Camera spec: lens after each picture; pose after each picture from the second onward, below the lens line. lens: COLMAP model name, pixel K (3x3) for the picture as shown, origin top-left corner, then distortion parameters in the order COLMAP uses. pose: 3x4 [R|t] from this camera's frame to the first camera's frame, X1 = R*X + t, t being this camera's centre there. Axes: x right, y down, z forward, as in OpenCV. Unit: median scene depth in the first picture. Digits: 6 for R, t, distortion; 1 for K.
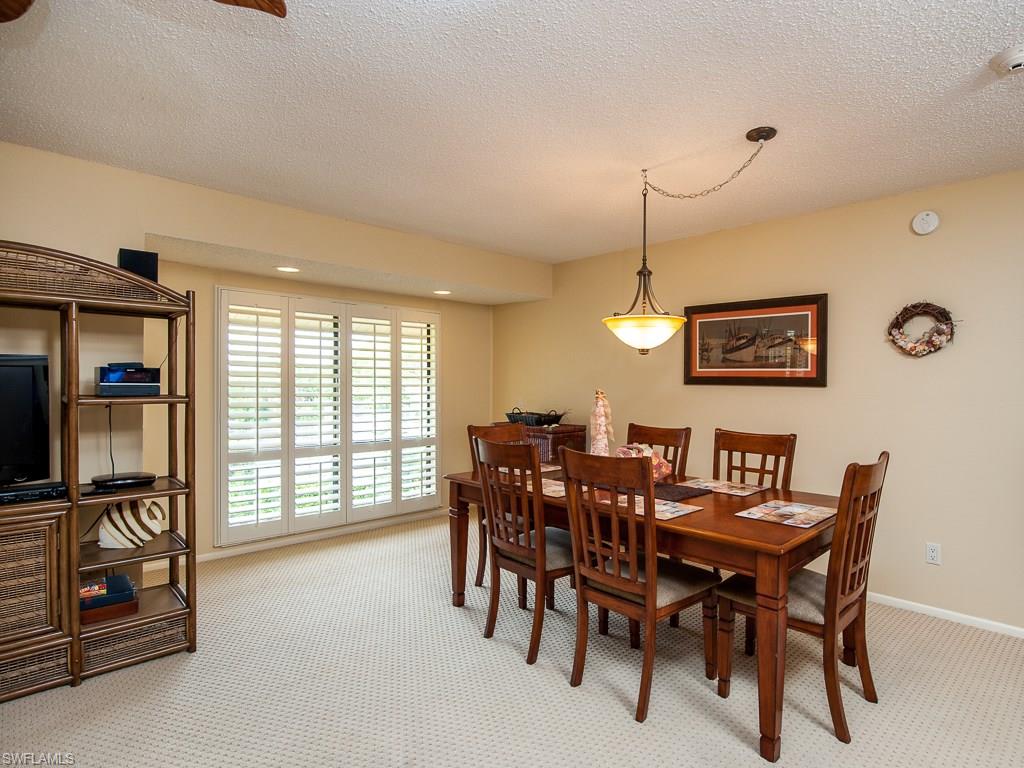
lens RADIAL K [[544.5, 0, 549.9], [0, 544.5, 385.3], [0, 0, 1]] dist [-0.002437, -0.001397]
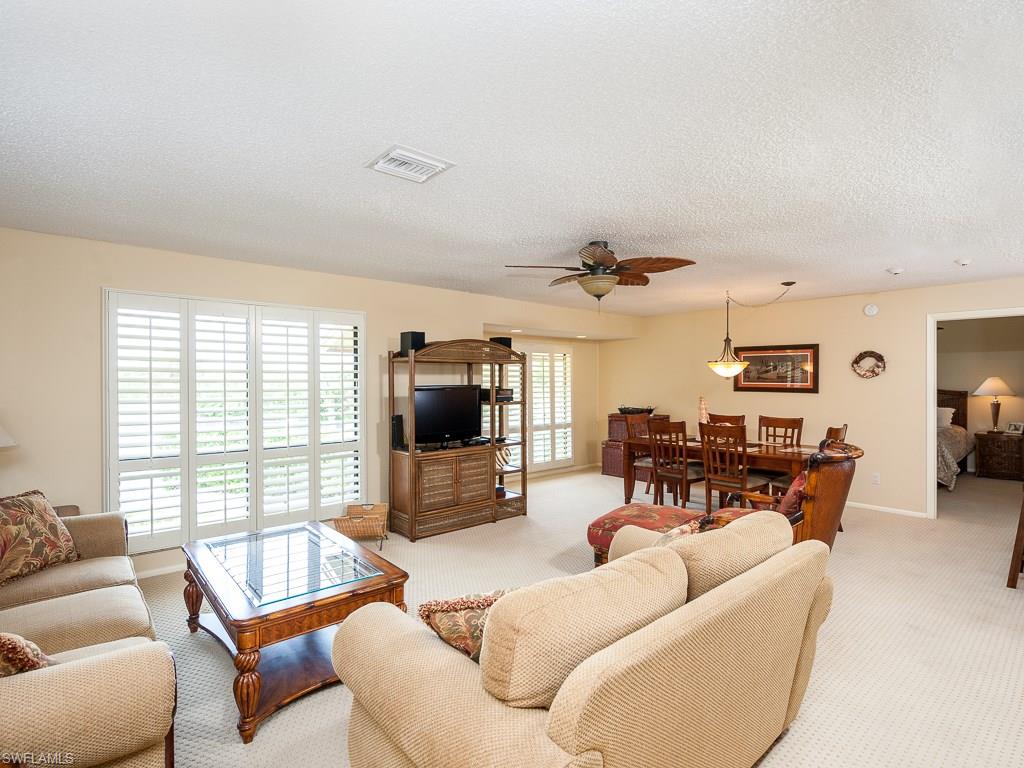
lens RADIAL K [[487.1, 0, 524.2], [0, 487.1, 387.0], [0, 0, 1]] dist [0.002113, 0.000236]
pose [[0.997748, -0.007379, -0.066667, -0.446961], [0.007890, 0.999941, 0.007413, -0.044528], [0.066608, -0.007922, 0.997748, -0.849255]]
